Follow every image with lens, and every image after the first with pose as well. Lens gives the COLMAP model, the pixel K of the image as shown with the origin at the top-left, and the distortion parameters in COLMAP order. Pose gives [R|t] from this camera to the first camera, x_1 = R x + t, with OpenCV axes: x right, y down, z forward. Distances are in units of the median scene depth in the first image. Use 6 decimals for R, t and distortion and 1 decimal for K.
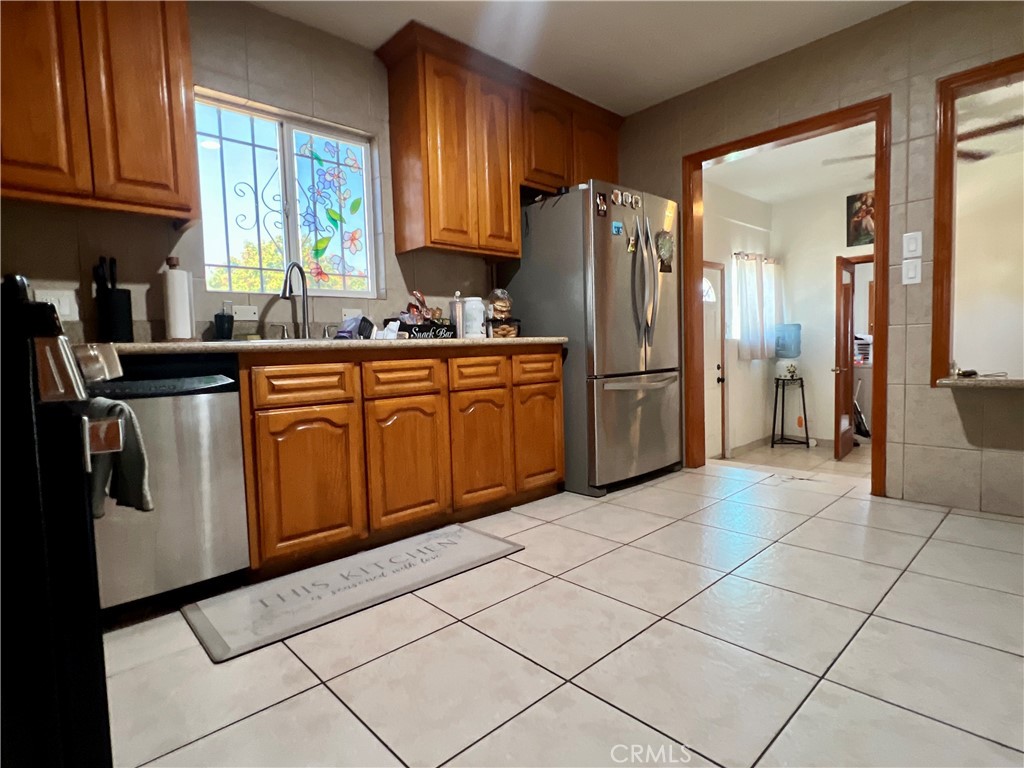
lens RADIAL K [[537.9, 0, 510.3], [0, 537.9, 384.6], [0, 0, 1]] dist [0.000891, -0.000034]
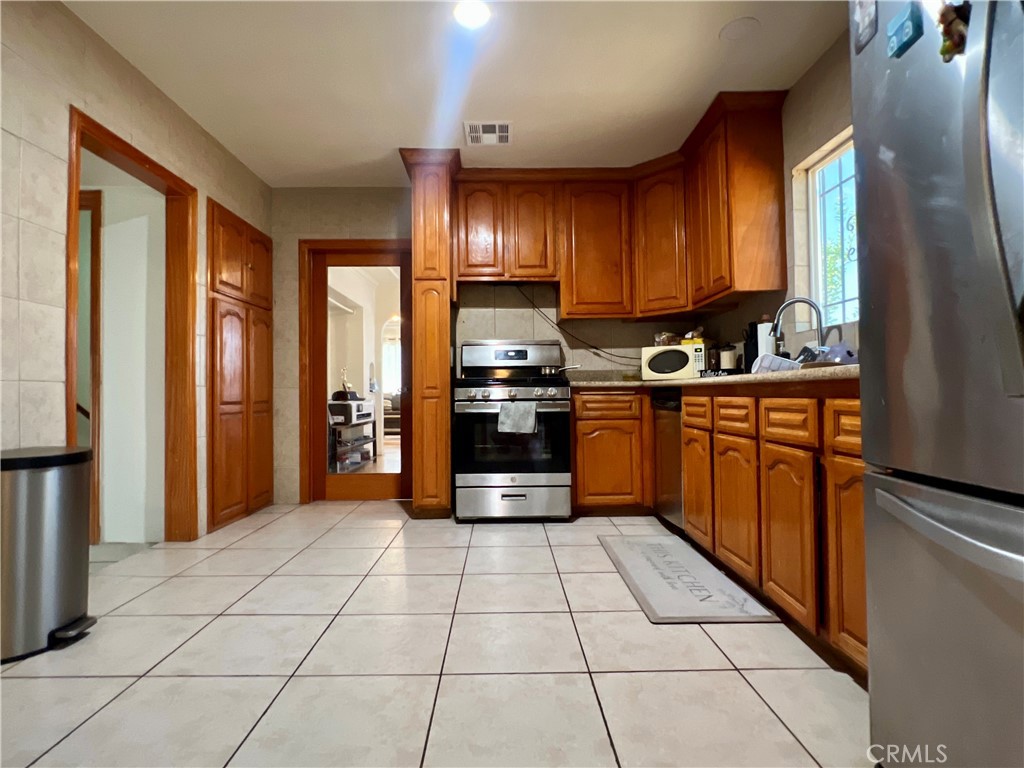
lens RADIAL K [[537.9, 0, 511.2], [0, 537.9, 379.9], [0, 0, 1]] dist [0.000891, -0.000034]
pose [[-0.673334, 0.021421, -0.739028, 0.840872], [-0.013765, 0.999044, 0.041499, -0.120235], [0.739210, 0.038116, -0.672396, 1.465020]]
